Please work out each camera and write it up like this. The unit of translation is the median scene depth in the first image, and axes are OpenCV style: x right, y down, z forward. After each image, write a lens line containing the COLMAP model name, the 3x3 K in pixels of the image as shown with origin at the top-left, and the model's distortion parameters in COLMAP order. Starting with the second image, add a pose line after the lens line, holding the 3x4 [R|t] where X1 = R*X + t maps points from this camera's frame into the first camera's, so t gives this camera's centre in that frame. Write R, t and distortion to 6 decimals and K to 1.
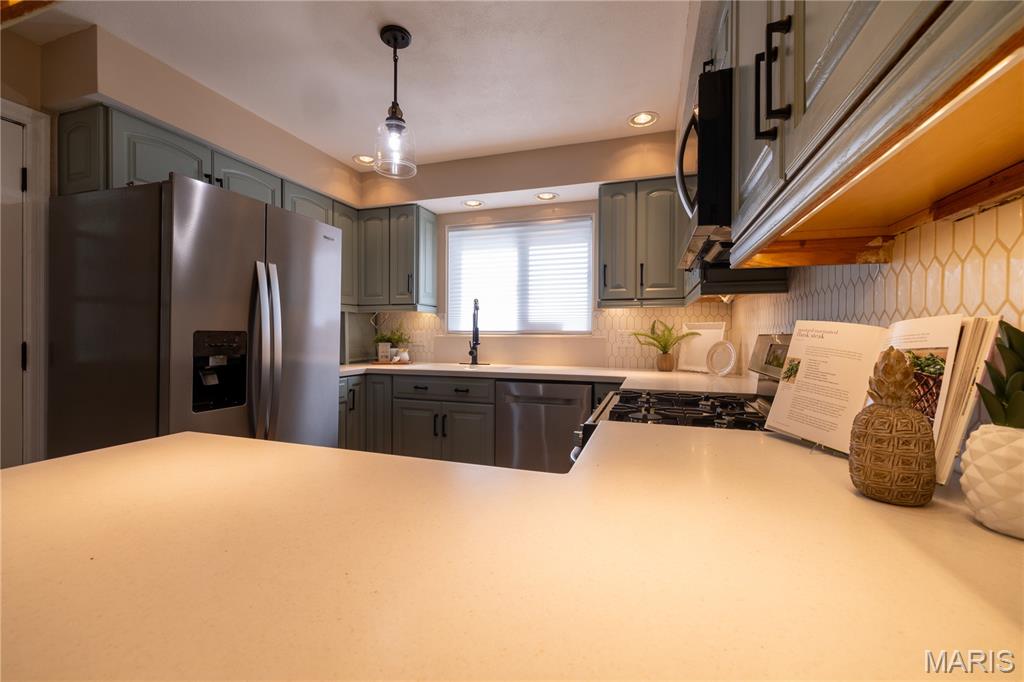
lens RADIAL K [[432.0, 0, 504.6], [0, 432.0, 336.1], [0, 0, 1]] dist [0.008420, 0.000326]
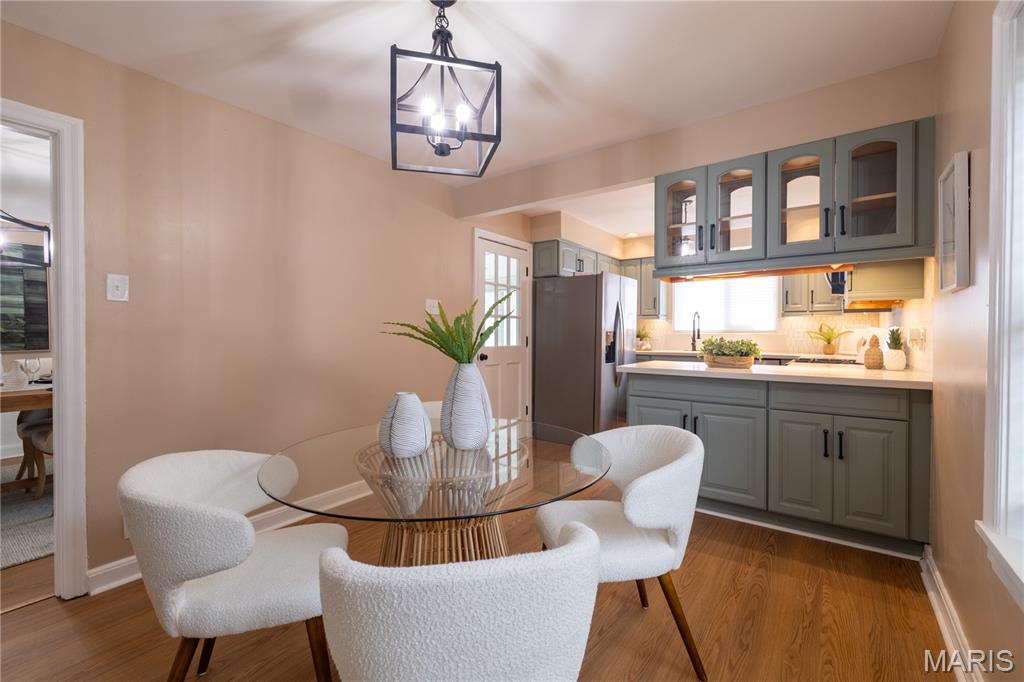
lens RADIAL K [[432.0, 0, 516.9], [0, 432.0, 336.9], [0, 0, 1]] dist [0.008420, 0.000326]
pose [[0.954018, 0.000216, -0.299751, -0.258648], [0.000786, 0.999995, 0.003221, 0.007439], [0.299750, -0.003308, 0.954012, -0.904428]]
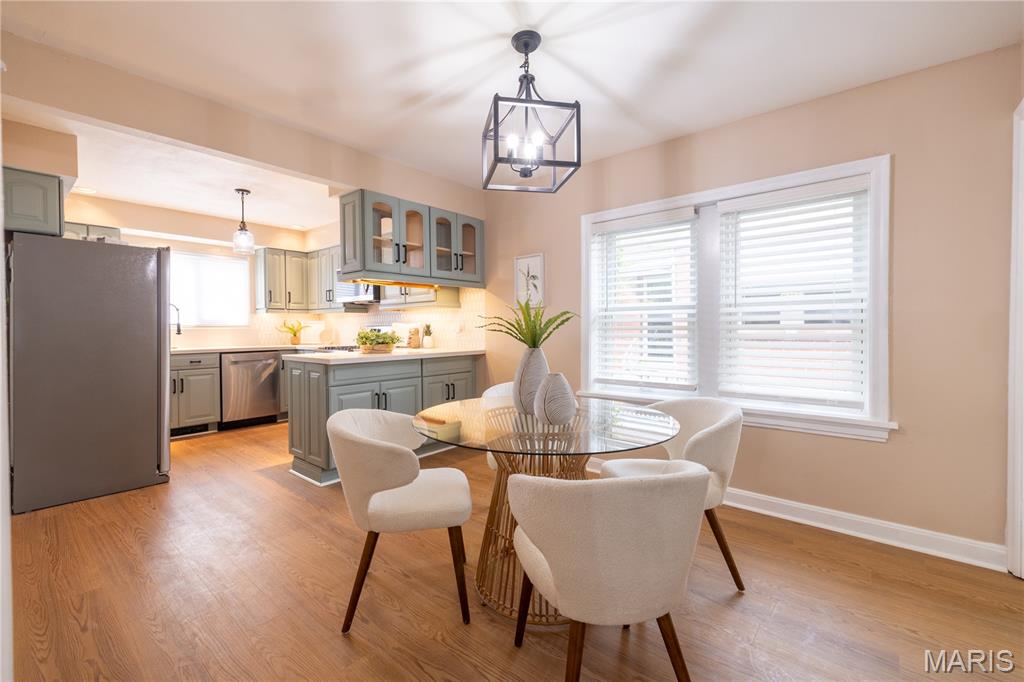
lens RADIAL K [[432.0, 0, 500.9], [0, 432.0, 340.4], [0, 0, 1]] dist [0.008420, 0.000326]
pose [[0.389892, -0.033167, 0.920263, -1.093622], [0.011609, 0.999449, 0.031103, 0.007816], [-0.920787, -0.001444, 0.390062, -0.659494]]
